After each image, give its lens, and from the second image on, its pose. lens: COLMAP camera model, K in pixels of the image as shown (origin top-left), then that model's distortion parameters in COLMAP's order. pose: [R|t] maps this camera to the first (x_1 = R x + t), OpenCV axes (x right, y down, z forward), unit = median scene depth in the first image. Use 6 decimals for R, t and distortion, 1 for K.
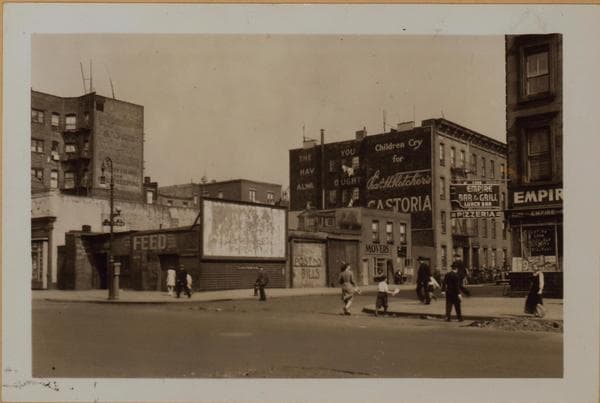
lens RADIAL K [[647.0, 0, 300.0], [0, 647.0, 201.5], [0, 0, 1]] dist [0.002138, 0.025986]
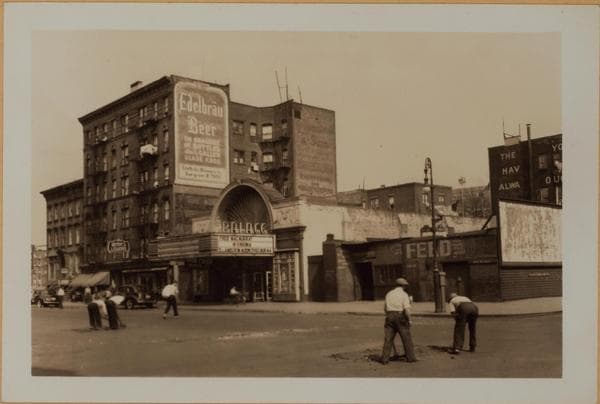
lens RADIAL K [[647.0, 0, 300.0], [0, 647.0, 202.0], [0, 0, 1]] dist [0.002138, 0.025986]
pose [[0.986822, -0.041741, -0.156330, -0.195099], [0.040246, 0.999109, -0.012720, -0.000486], [0.156722, 0.006260, 0.987623, 0.037428]]
